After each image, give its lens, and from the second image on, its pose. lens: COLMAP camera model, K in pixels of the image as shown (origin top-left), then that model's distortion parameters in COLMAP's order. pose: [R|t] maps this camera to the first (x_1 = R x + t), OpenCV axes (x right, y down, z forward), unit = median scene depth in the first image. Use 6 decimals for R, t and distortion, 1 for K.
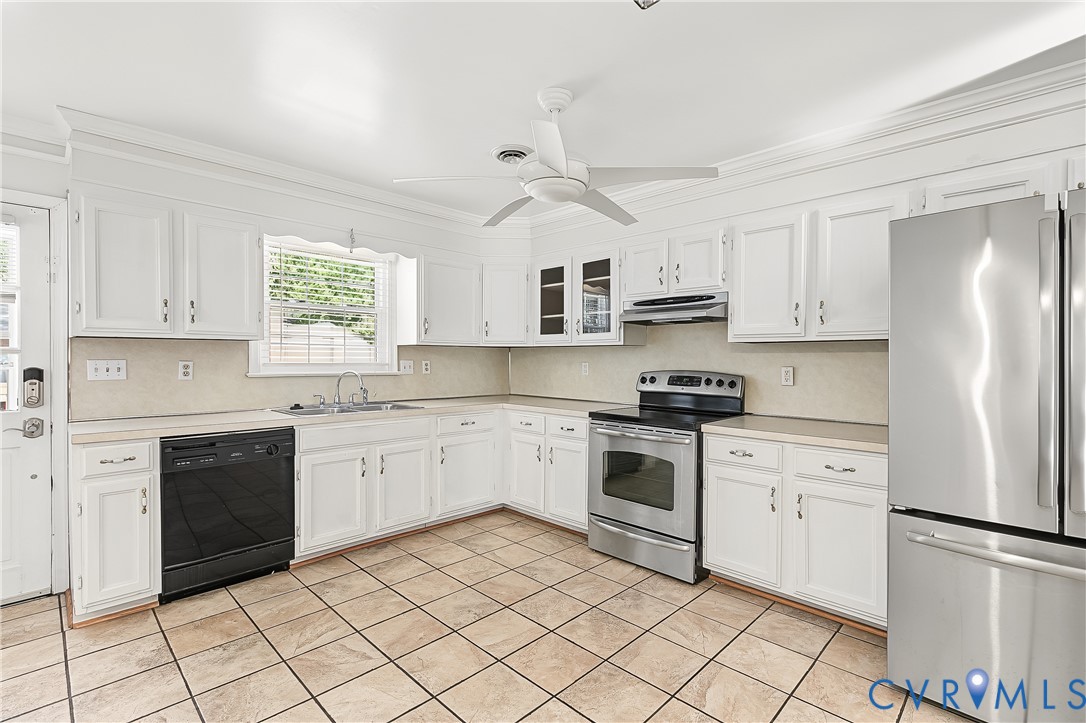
lens RADIAL K [[495.5, 0, 548.2], [0, 495.5, 364.1], [0, 0, 1]] dist [-0.000377, -0.000209]
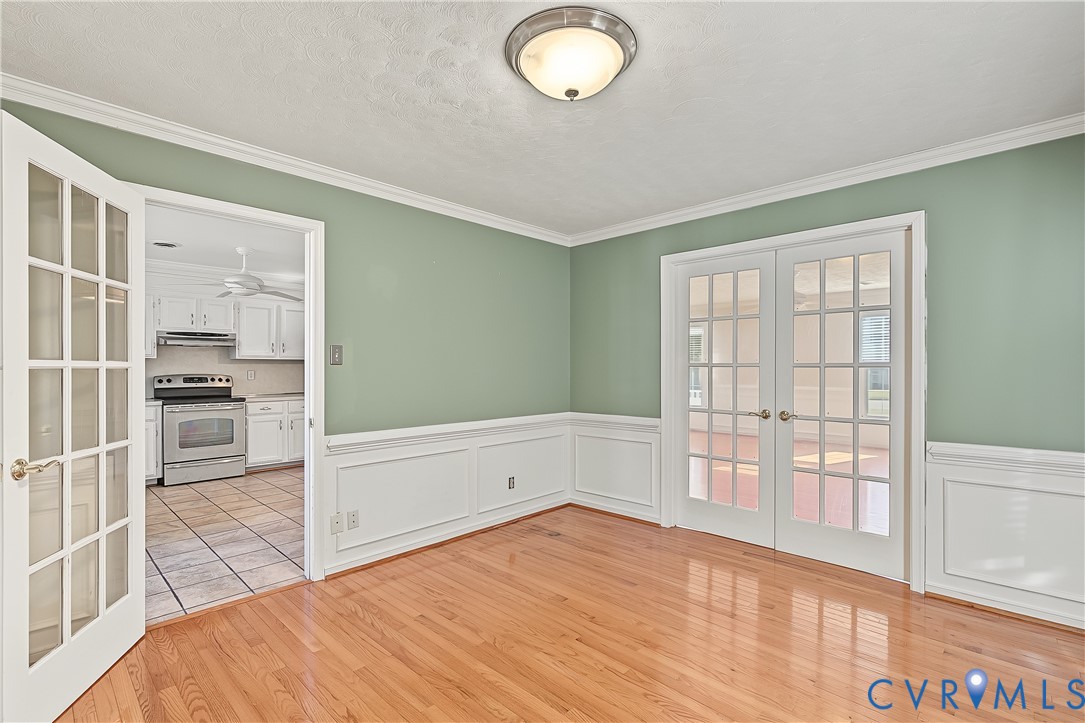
lens RADIAL K [[501.3, 0, 549.1], [0, 501.3, 367.0], [0, 0, 1]] dist [0.000867, -0.000116]
pose [[-0.008358, -0.004101, 0.999957, -1.566851], [0.013513, 0.999900, 0.004214, -0.002609], [-0.999874, 0.013547, -0.008301, -0.233143]]
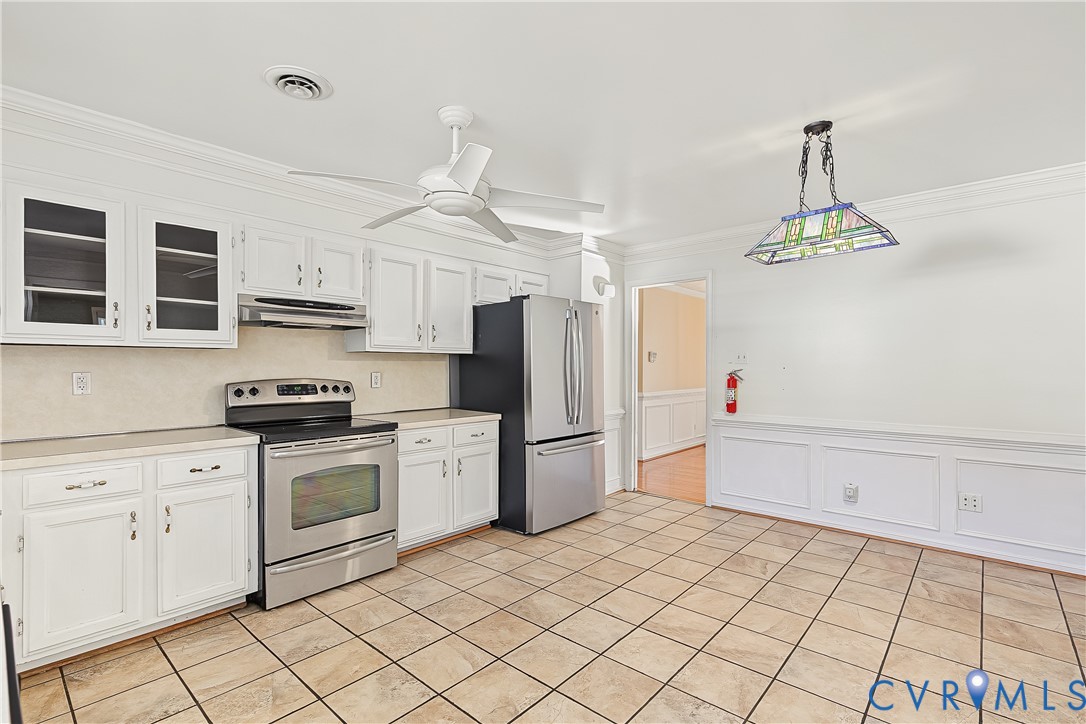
lens RADIAL K [[501.8, 0, 549.6], [0, 501.8, 367.5], [0, 0, 1]] dist [0.000867, -0.000116]
pose [[-0.053986, -0.005788, 0.998525, -0.735500], [0.012008, 0.999907, 0.006445, -0.009086], [-0.998469, 0.012339, -0.053911, 0.605457]]
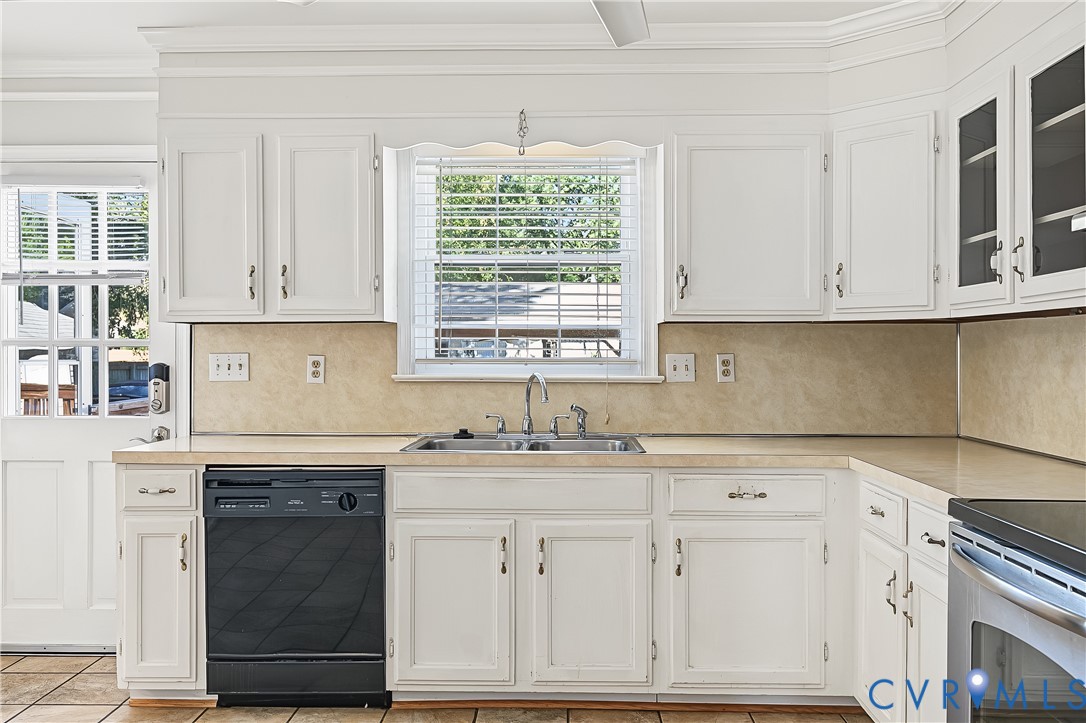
lens RADIAL K [[910.5, 0, 548.6], [0, 910.5, 355.4], [0, 0, 1]] dist [-0.002182, 0.002646]
pose [[0.686163, -0.000742, -0.727448, 0.358771], [-0.004518, 0.999976, -0.005281, -0.000900], [0.727434, 0.006910, 0.686143, 0.356377]]
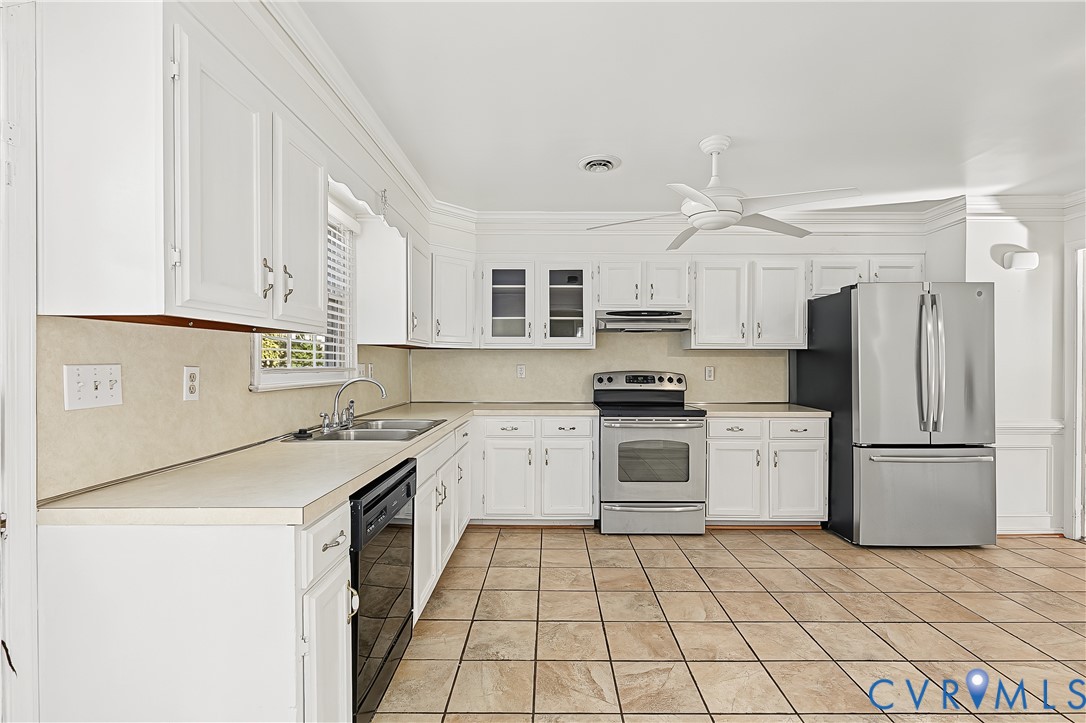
lens RADIAL K [[495.5, 0, 548.2], [0, 495.5, 364.1], [0, 0, 1]] dist [-0.000377, -0.000209]
pose [[0.716338, -0.005600, 0.697731, -0.777487], [0.009092, 0.999958, -0.001308, -0.004325], [-0.697694, 0.007281, 0.716359, 0.299345]]
